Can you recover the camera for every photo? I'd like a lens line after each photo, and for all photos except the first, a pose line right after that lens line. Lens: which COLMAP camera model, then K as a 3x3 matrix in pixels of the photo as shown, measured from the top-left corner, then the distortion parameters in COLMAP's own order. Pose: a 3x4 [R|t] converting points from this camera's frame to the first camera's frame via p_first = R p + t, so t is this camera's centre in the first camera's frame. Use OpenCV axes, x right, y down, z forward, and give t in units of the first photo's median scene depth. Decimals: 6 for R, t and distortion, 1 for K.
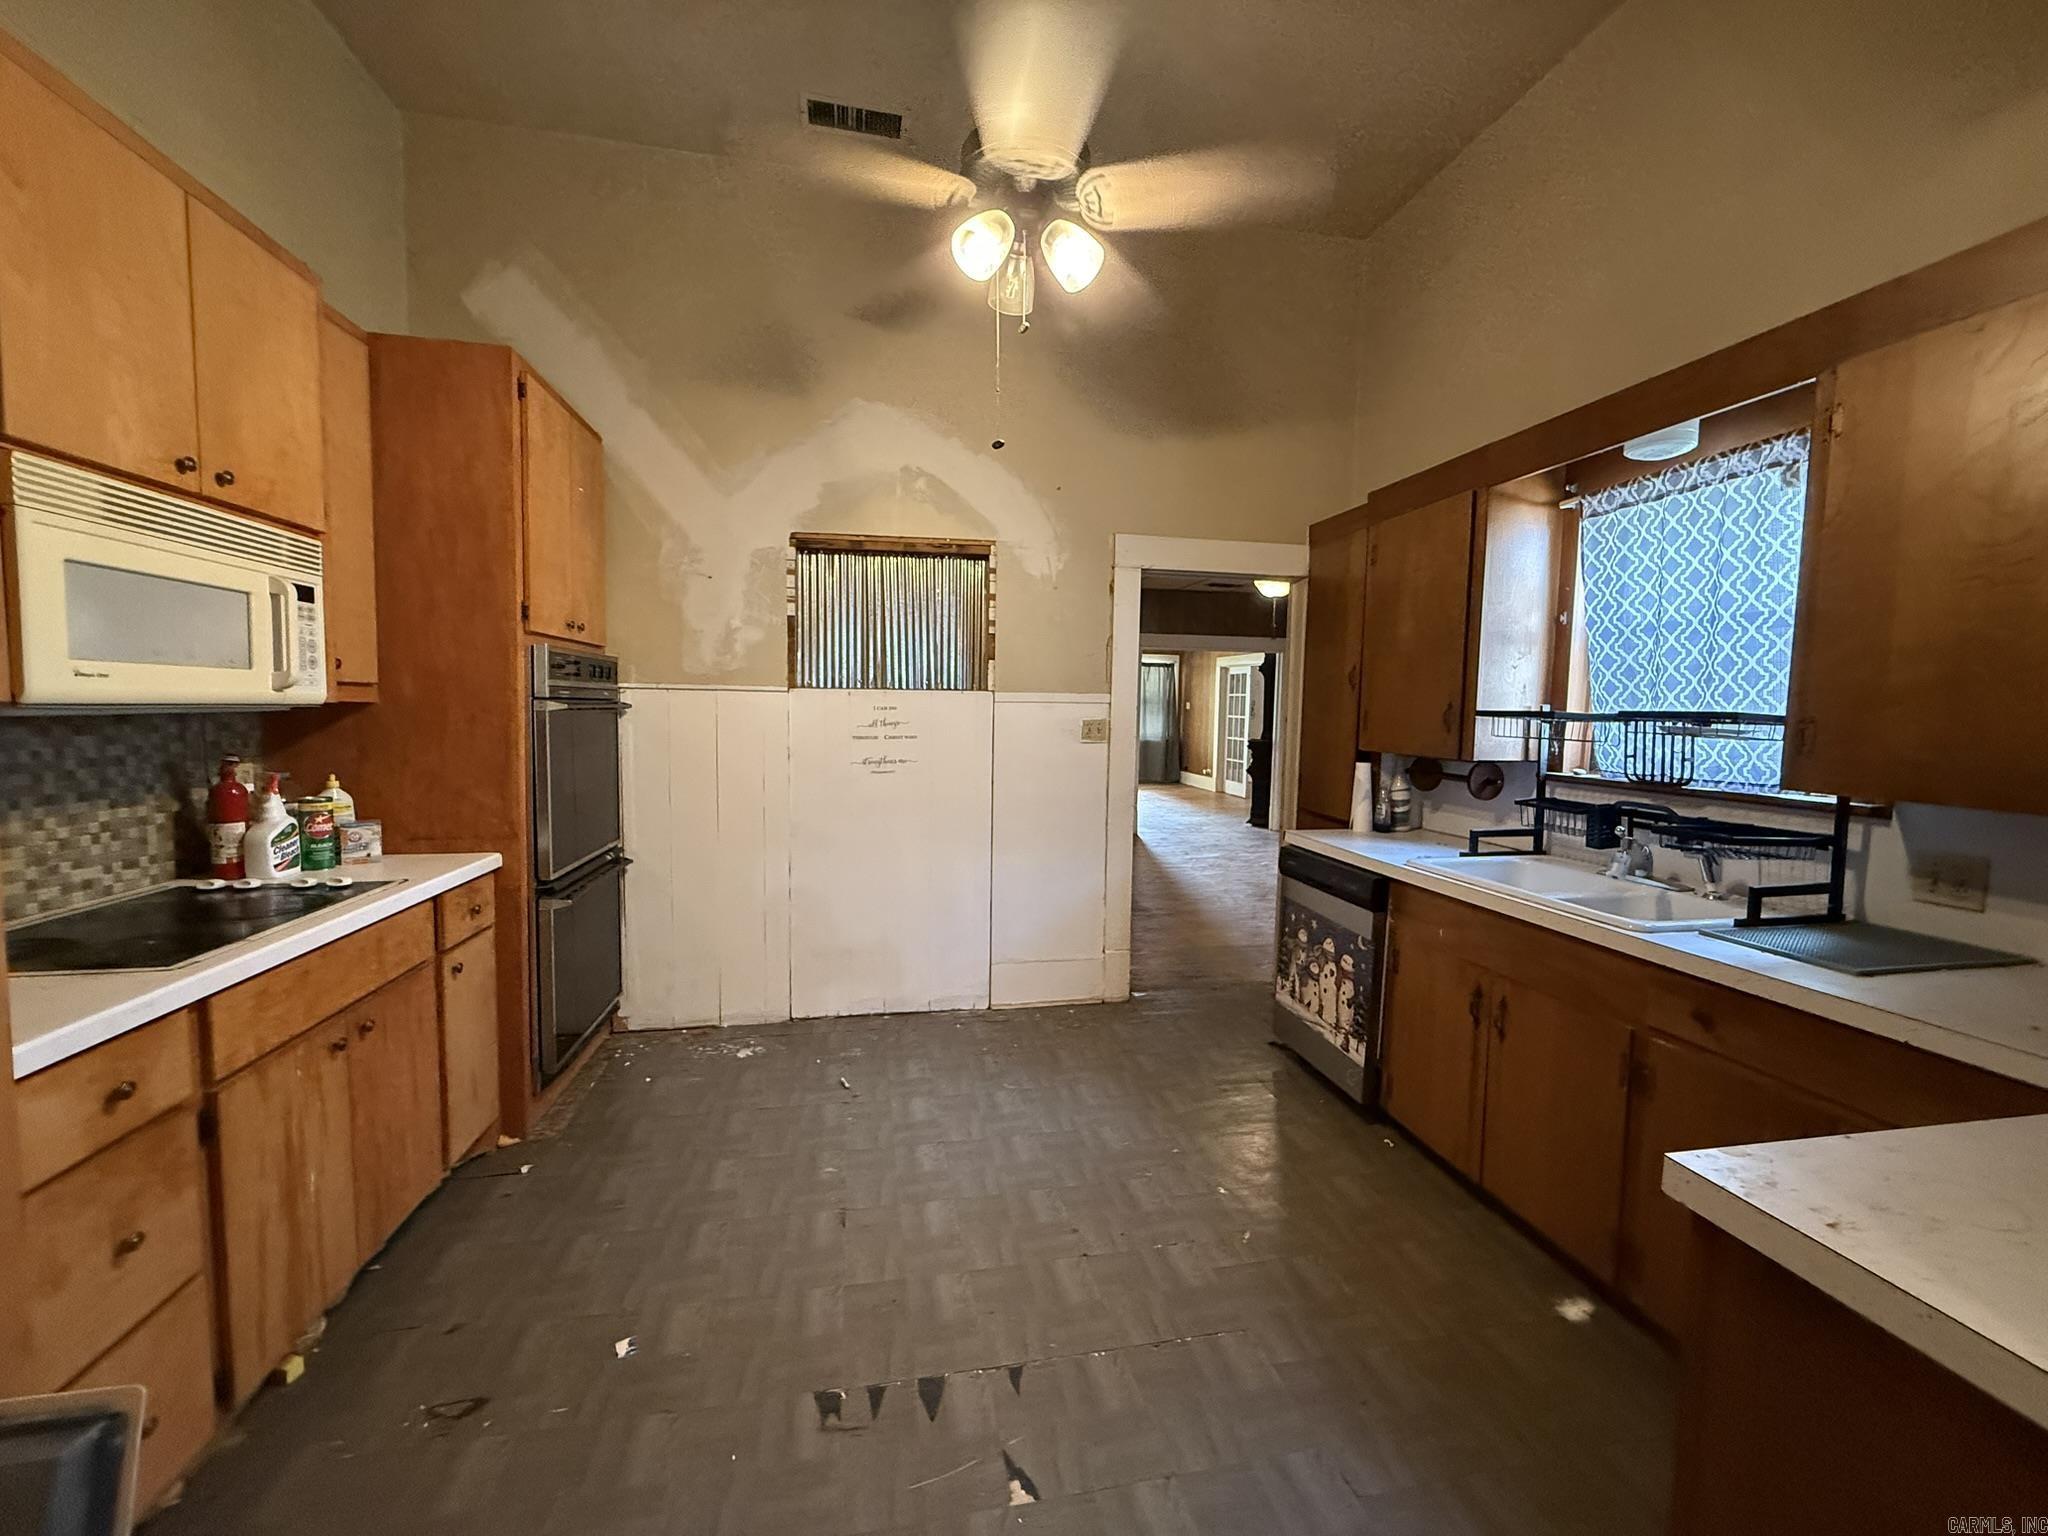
lens RADIAL K [[817.3, 0, 1027.1], [0, 817.3, 765.3], [0, 0, 1]] dist [0.000518, 0.000016]
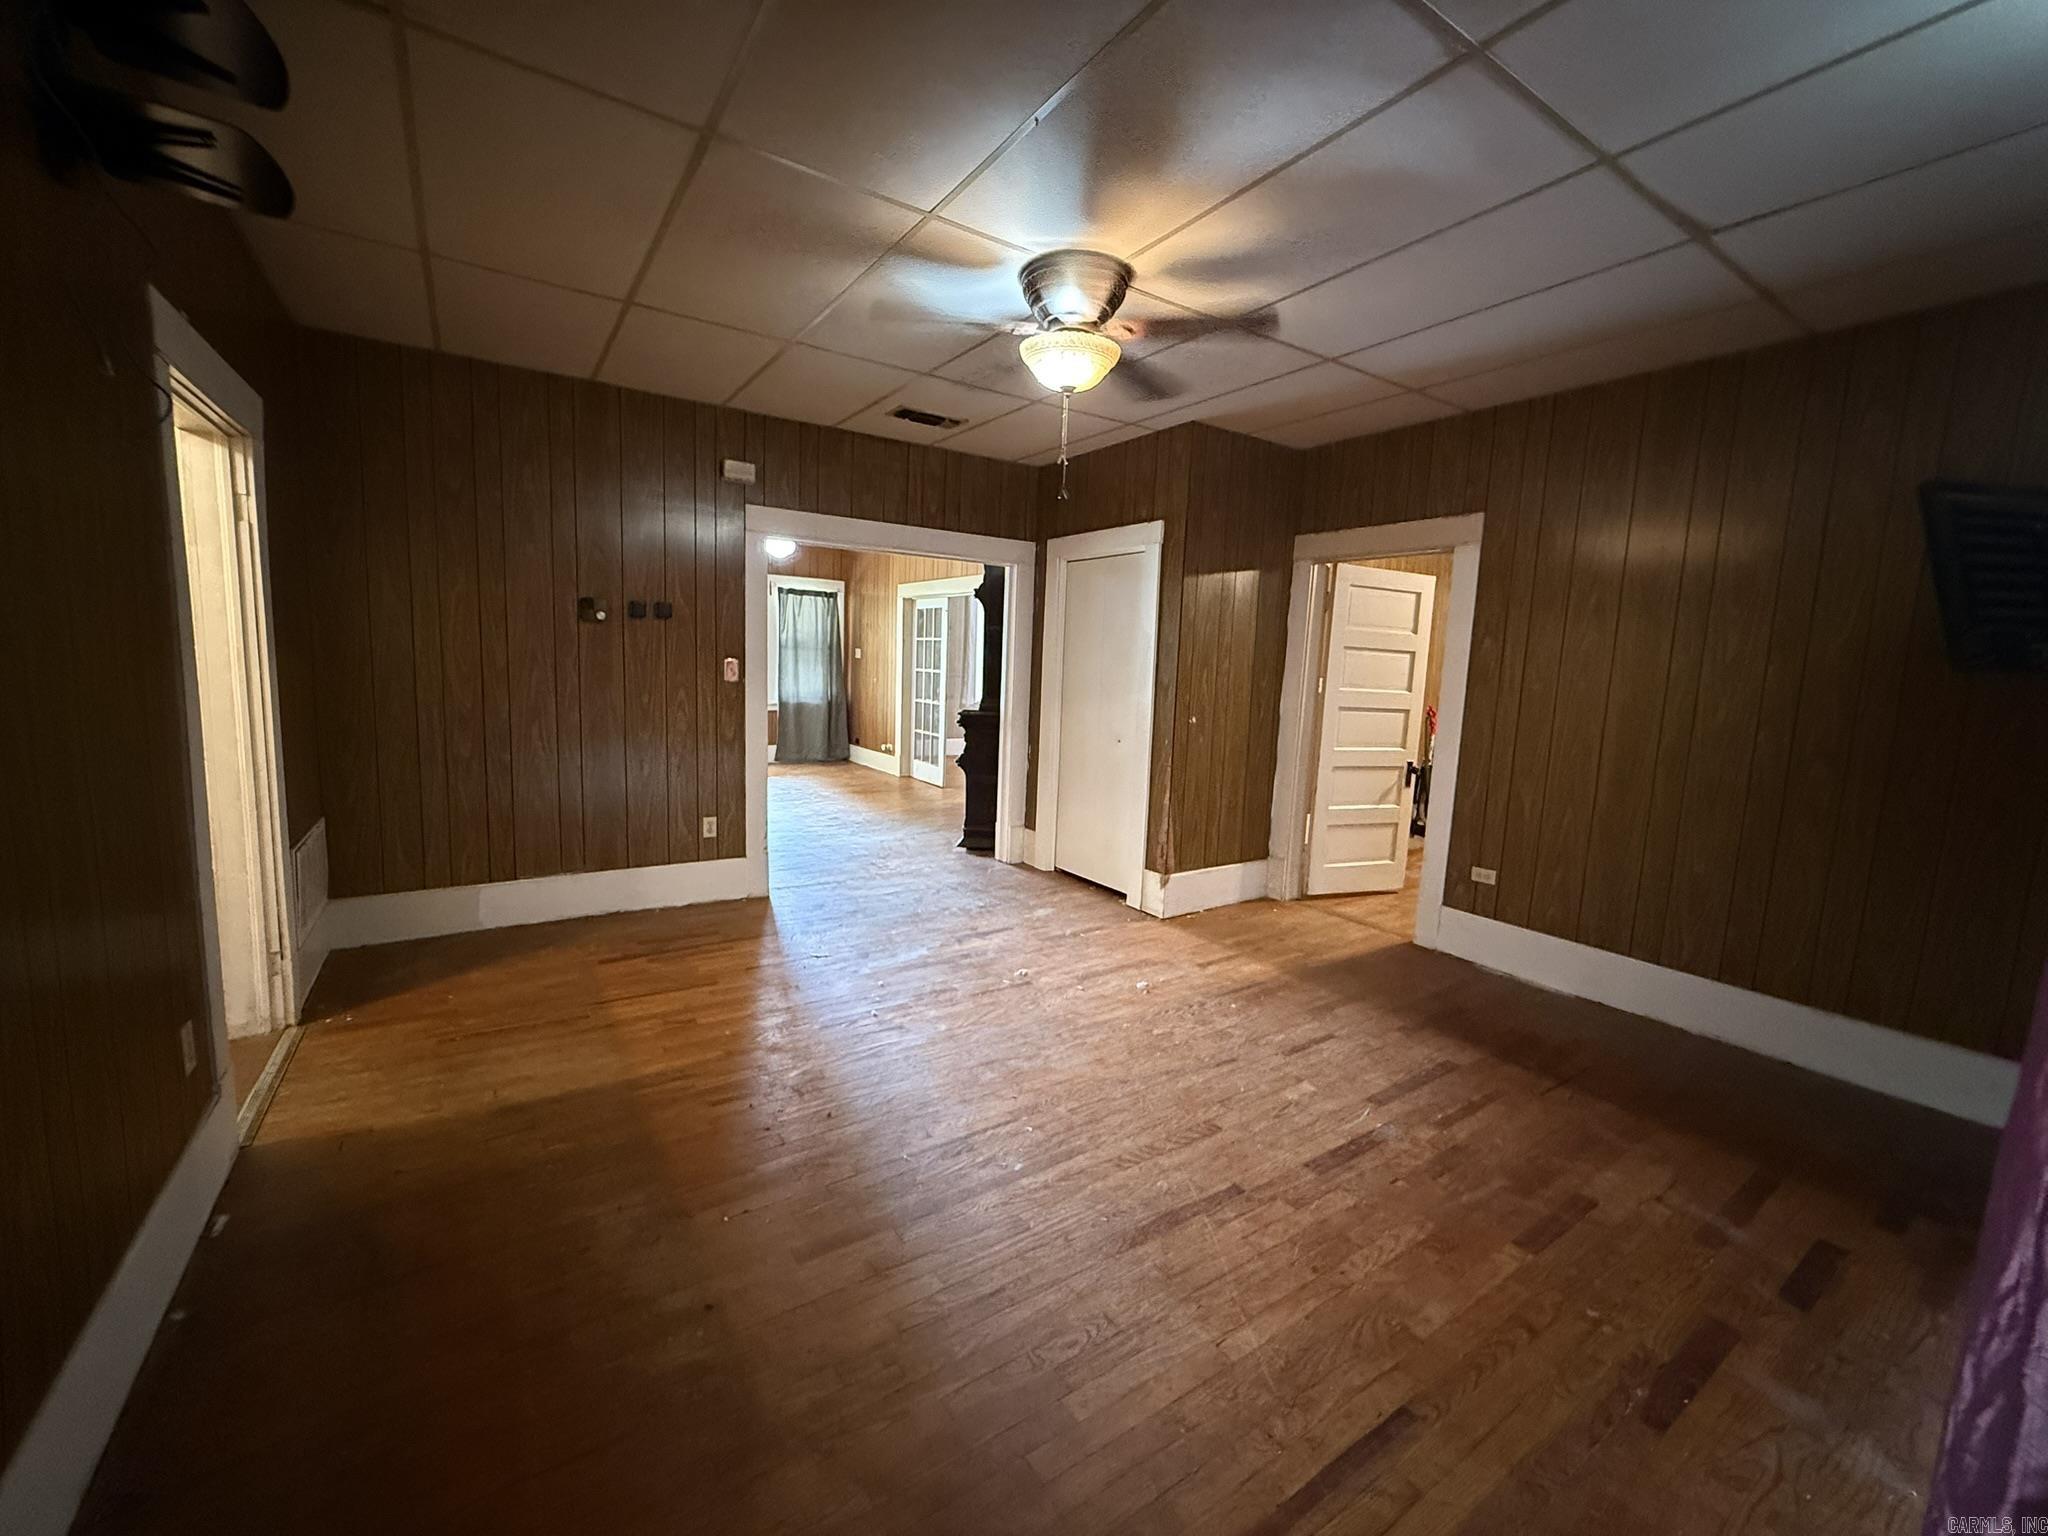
lens RADIAL K [[817.3, 0, 1028.8], [0, 817.3, 764.5], [0, 0, 1]] dist [0.000518, 0.000016]
pose [[0.921424, -0.032698, 0.387180, 0.060787], [0.008972, 0.997978, 0.062931, -0.021588], [-0.388455, -0.054512, 0.919854, 0.309944]]
